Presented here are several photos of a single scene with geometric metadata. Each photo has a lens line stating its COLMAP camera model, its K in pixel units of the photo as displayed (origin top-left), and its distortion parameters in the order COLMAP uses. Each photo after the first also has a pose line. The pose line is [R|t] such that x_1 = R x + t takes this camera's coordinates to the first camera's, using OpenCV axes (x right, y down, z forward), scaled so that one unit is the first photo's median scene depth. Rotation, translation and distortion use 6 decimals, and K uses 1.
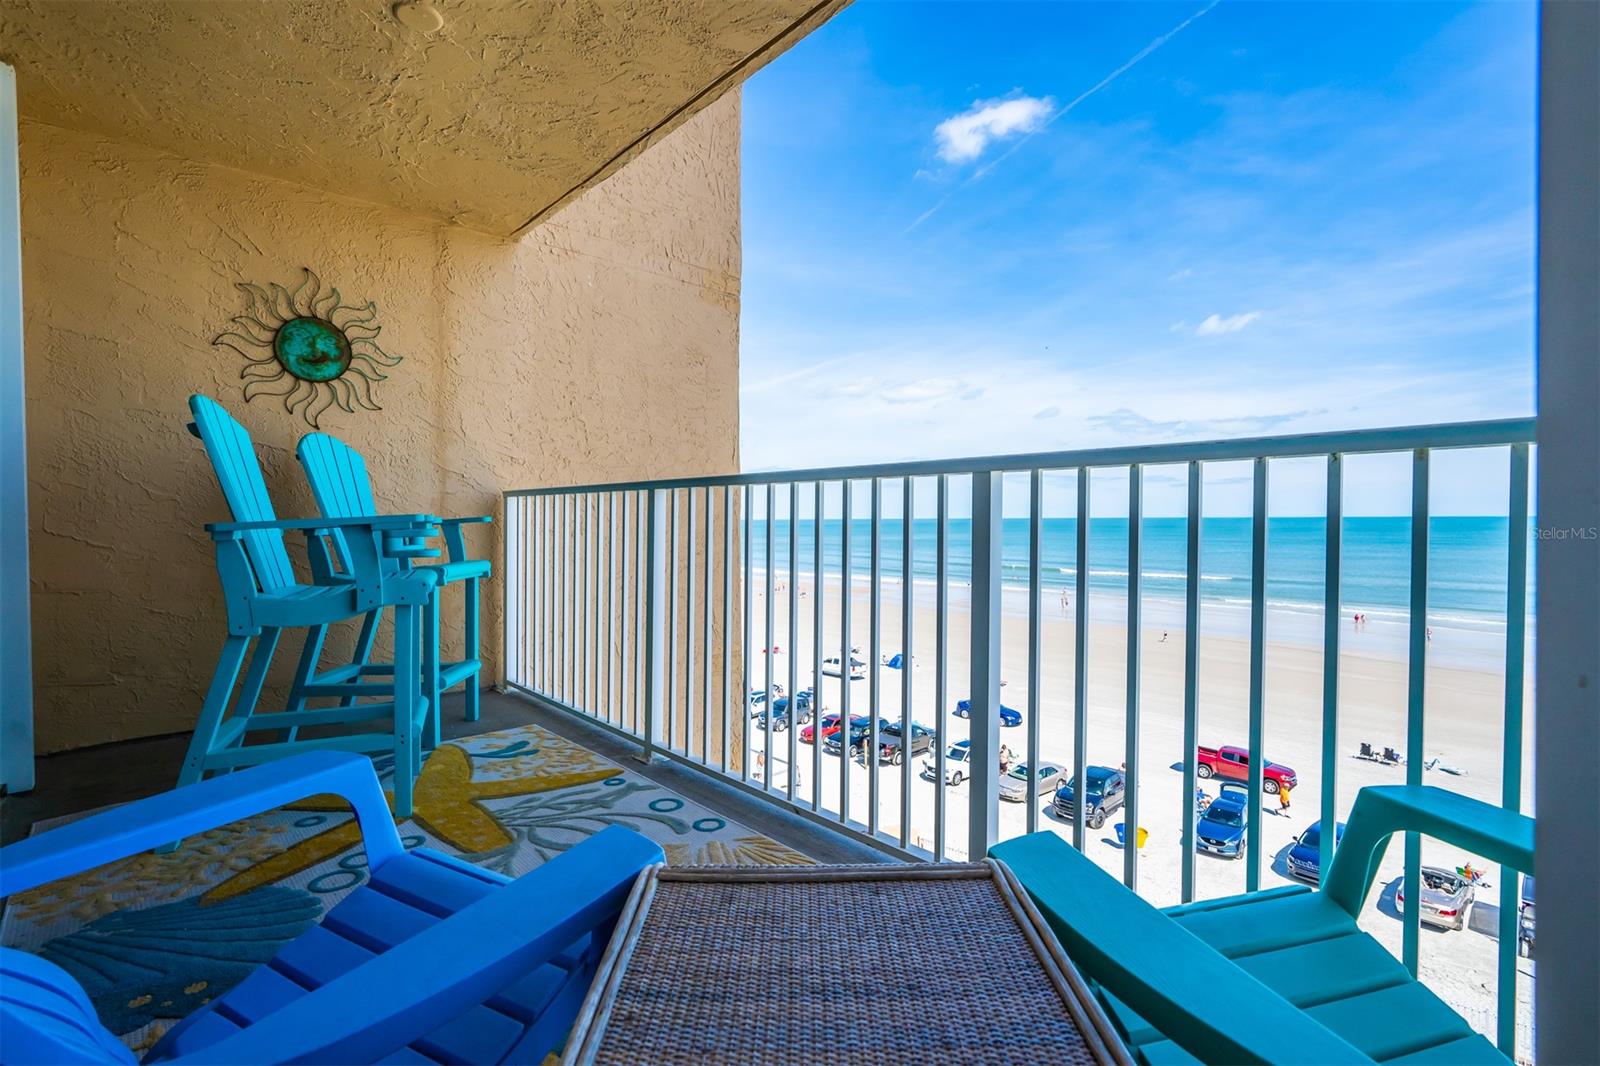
lens RADIAL K [[723.3, 0, 804.5], [0, 723.3, 531.3], [0, 0, 1]] dist [-0.016496, 0.007198]
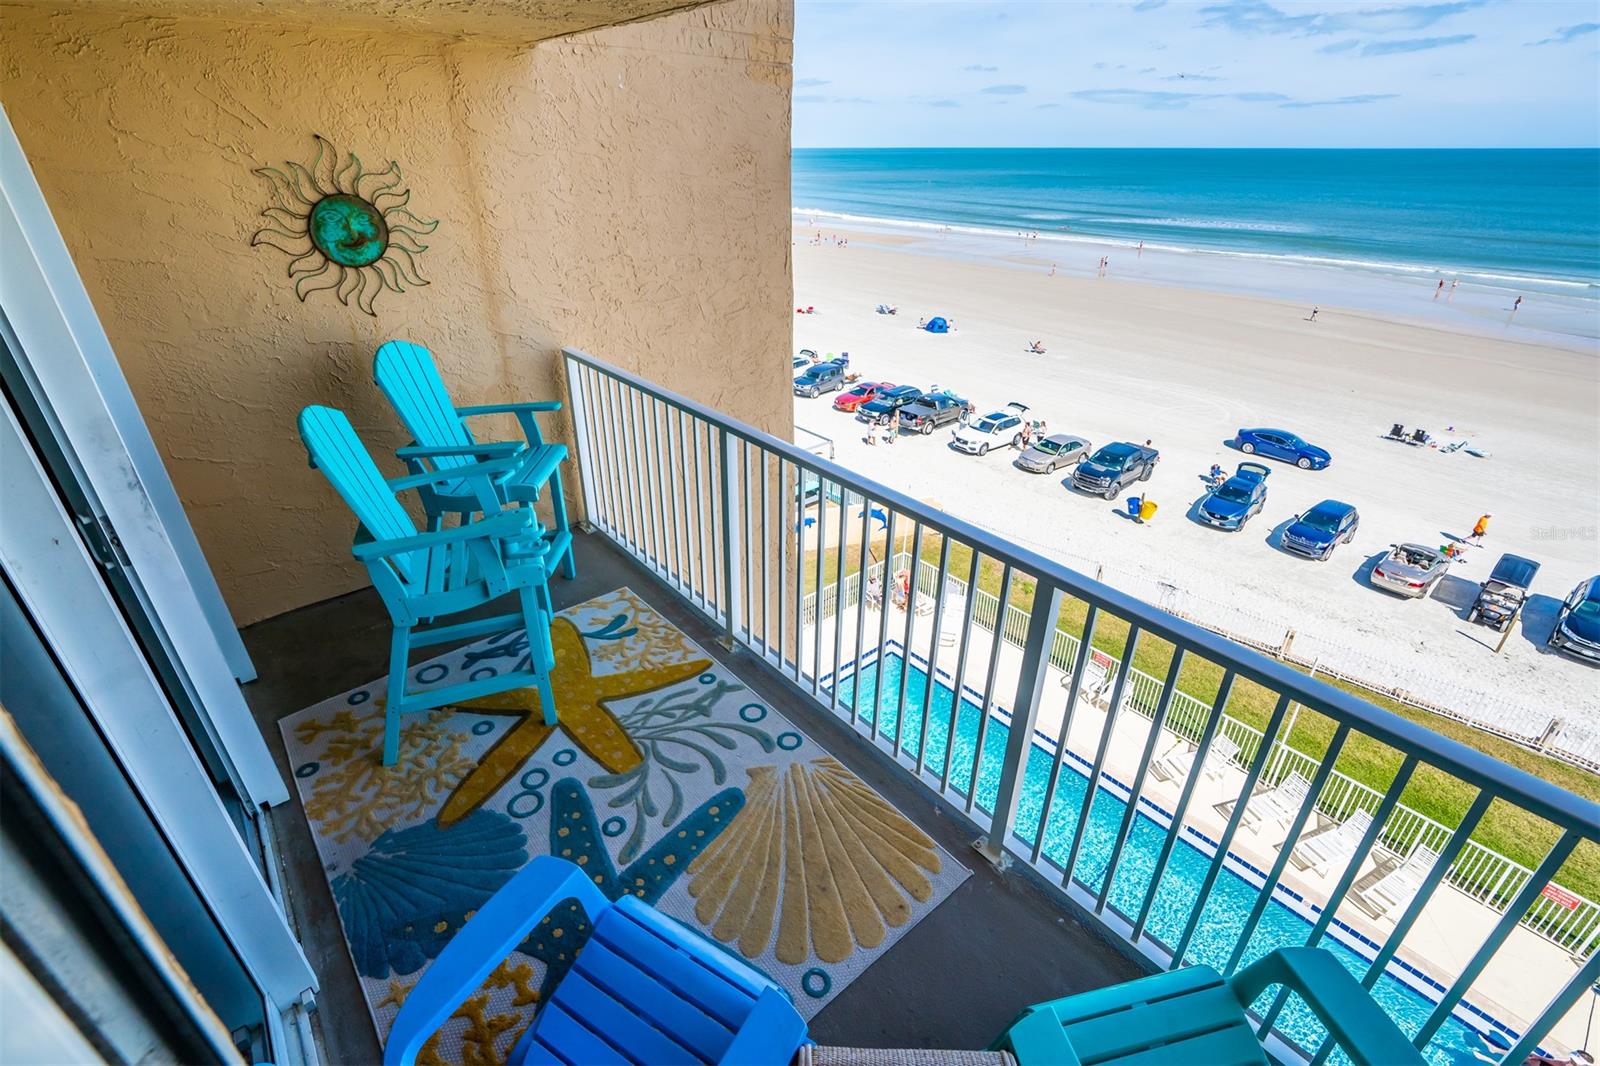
lens RADIAL K [[723.3, 0, 804.5], [0, 723.3, 531.3], [0, 0, 1]] dist [-0.016496, 0.007198]
pose [[0.998860, 0.025847, -0.040131, -0.040974], [-0.005072, 0.893429, 0.449176, -0.322074], [0.047464, -0.448461, 0.892541, 0.014765]]
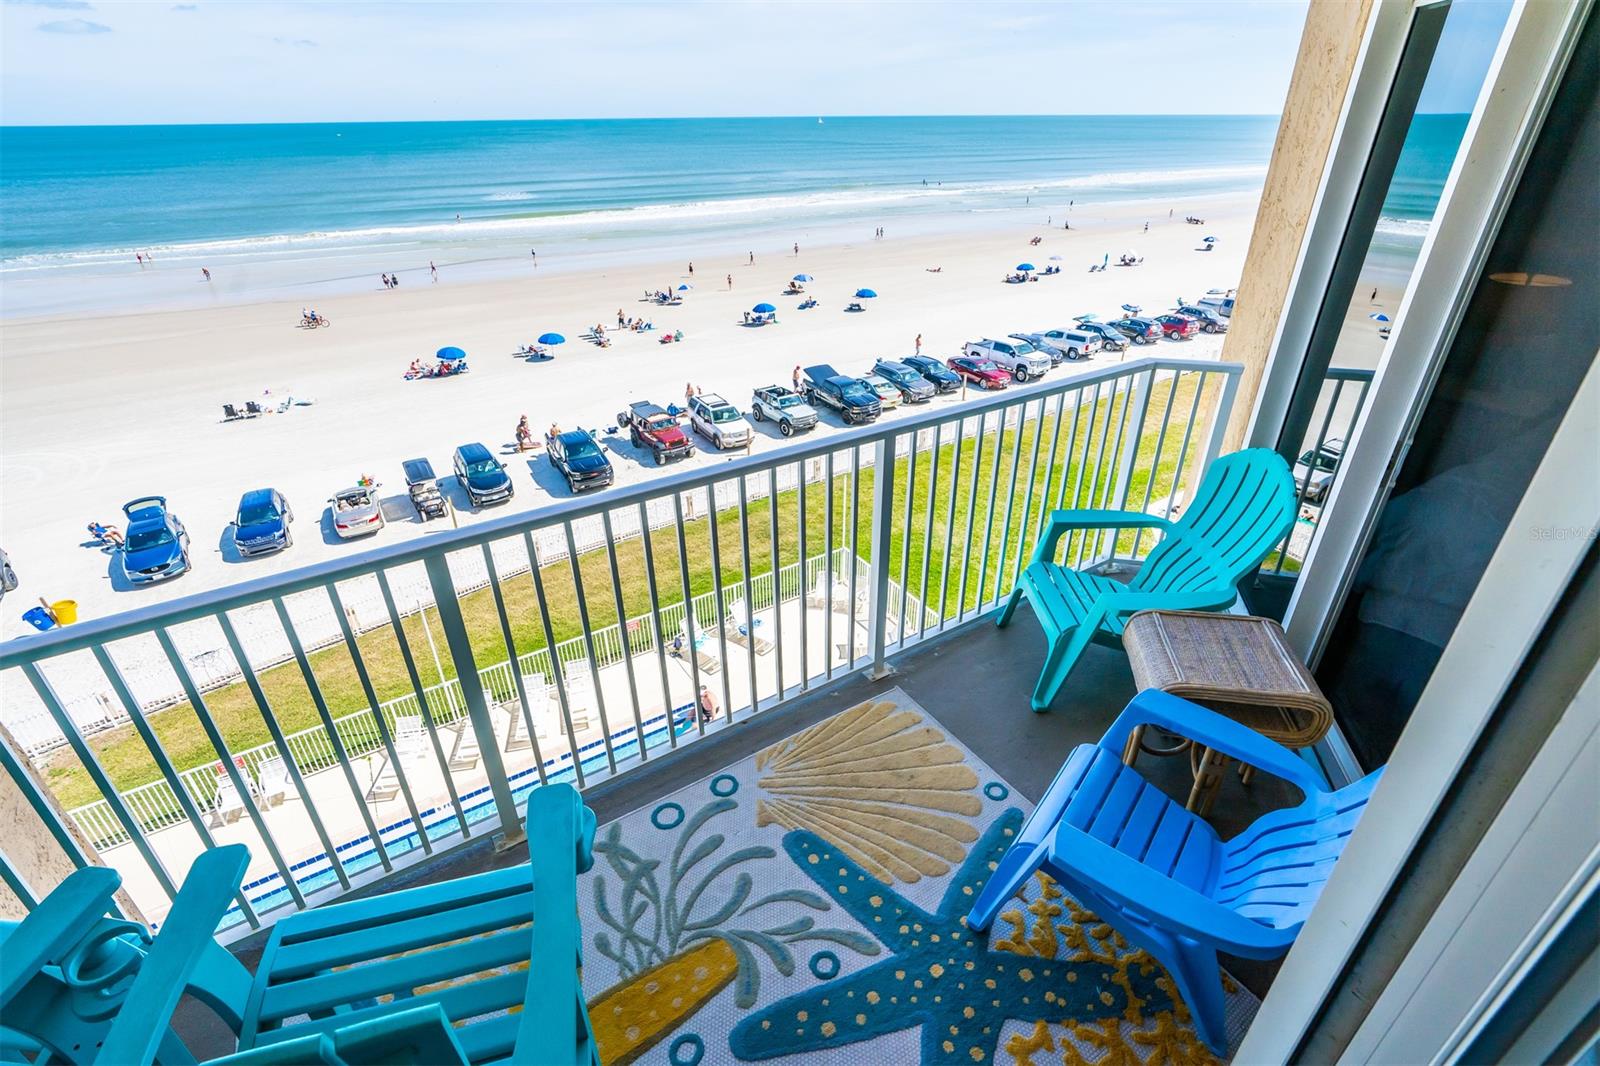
lens RADIAL K [[740.0, 0, 800.0], [0, 740.0, 533.0], [0, 0, 1]] dist [-0.003328, -0.000607]
pose [[0.187717, -0.481511, 0.856101, -0.593252], [0.035143, 0.874330, 0.484058, -0.328024], [-0.981594, -0.060779, 0.181048, 0.444901]]
